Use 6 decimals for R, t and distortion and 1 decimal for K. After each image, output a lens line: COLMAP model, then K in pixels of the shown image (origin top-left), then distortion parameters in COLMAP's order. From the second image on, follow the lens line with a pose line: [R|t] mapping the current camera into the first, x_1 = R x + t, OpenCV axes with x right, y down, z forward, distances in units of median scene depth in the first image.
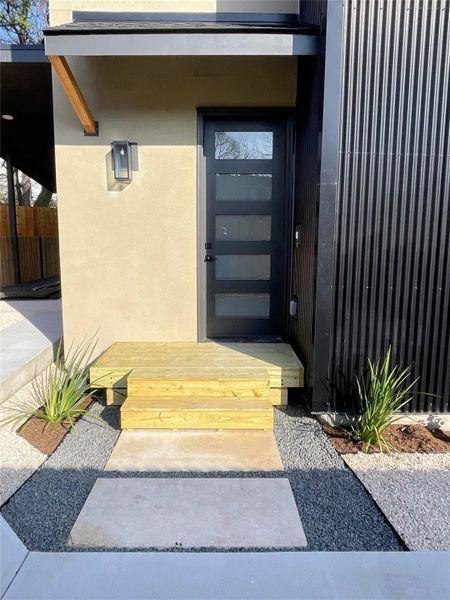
lens RADIAL K [[427.3, 0, 225.0], [0, 427.3, 300.0], [0, 0, 1]] dist [-0.002323, -0.007637]
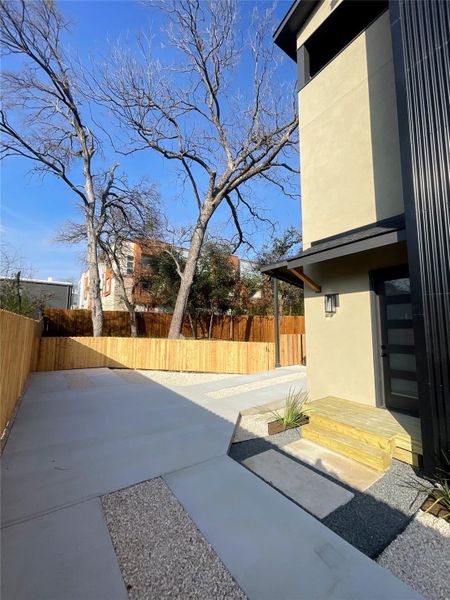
lens RADIAL K [[260.3, 0, 225.0], [0, 260.3, 300.0], [0, 0, 1]] dist [0.000338, 0.000034]
pose [[0.548351, -0.086092, -0.831805, 0.579505], [-0.118241, 0.976711, -0.179038, -0.064346], [0.827846, 0.196529, 0.525401, -0.083737]]
